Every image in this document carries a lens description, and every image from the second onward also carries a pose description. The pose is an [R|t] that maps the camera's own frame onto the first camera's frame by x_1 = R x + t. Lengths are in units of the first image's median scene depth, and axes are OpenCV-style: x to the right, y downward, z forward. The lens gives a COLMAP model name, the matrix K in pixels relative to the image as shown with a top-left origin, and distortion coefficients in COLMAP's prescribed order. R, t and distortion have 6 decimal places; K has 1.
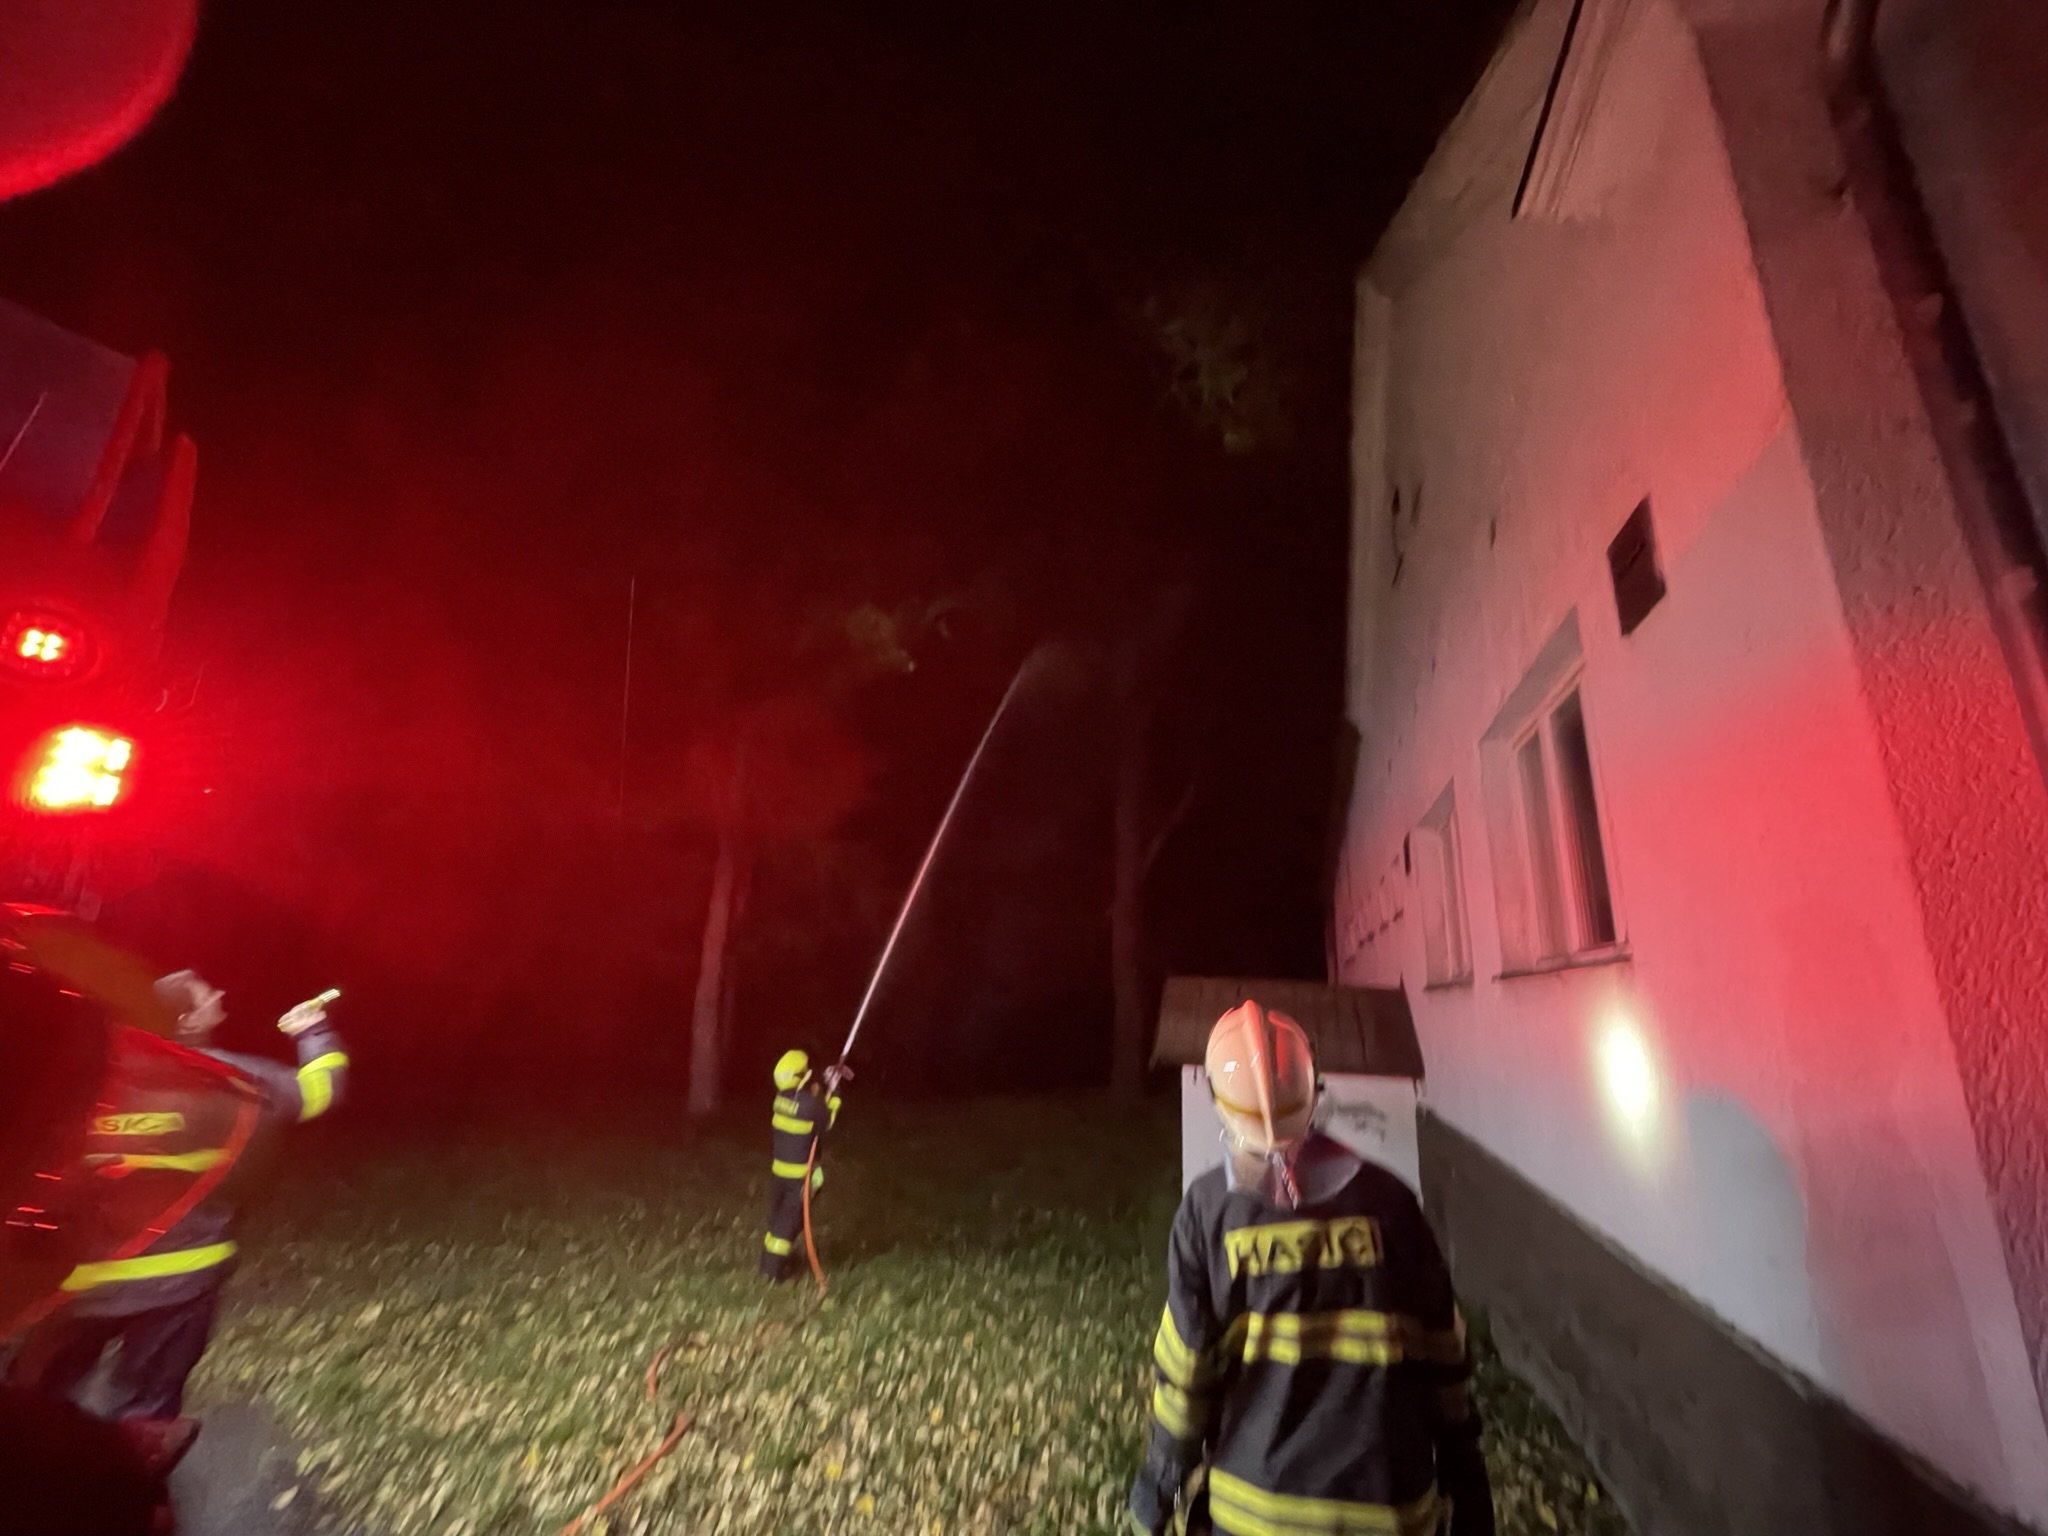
lens RADIAL K [[824.3, 0, 1017.4], [0, 824.3, 758.0], [0, 0, 1]] dist [-0.002572, -0.000509]
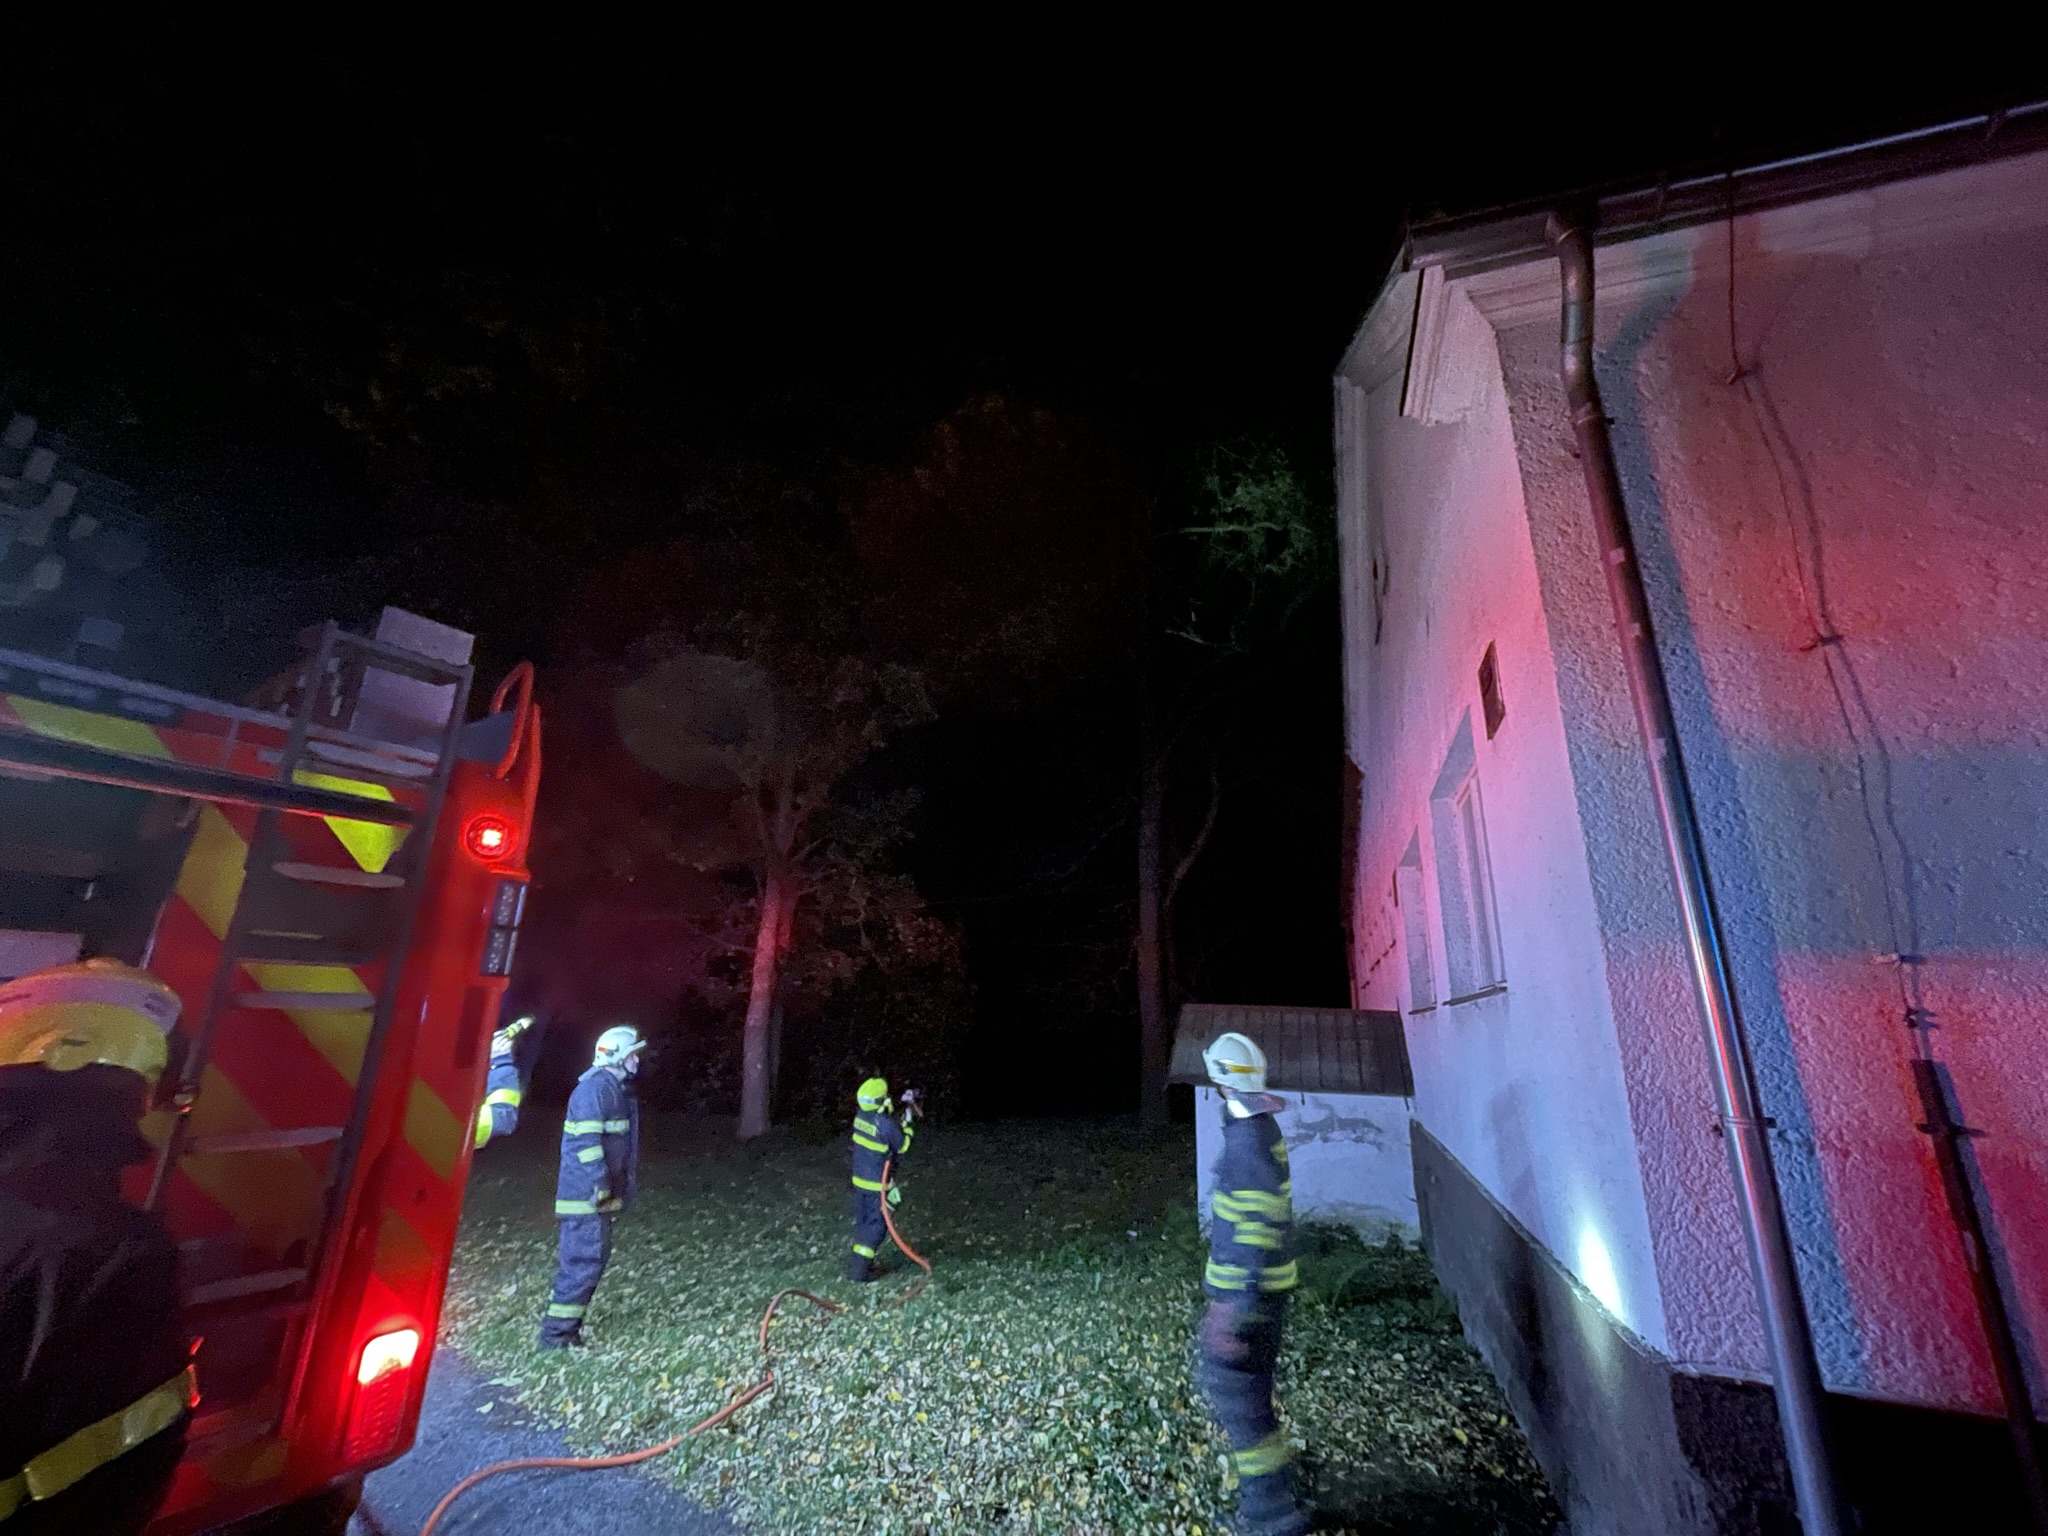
lens RADIAL K [[824.3, 0, 1017.4], [0, 824.3, 758.0], [0, 0, 1]] dist [-0.002572, -0.000509]
pose [[0.999141, -0.019419, -0.036615, 0.027827], [0.018354, 0.999405, -0.029218, -0.073738], [0.037161, 0.028521, 0.998902, -0.257366]]
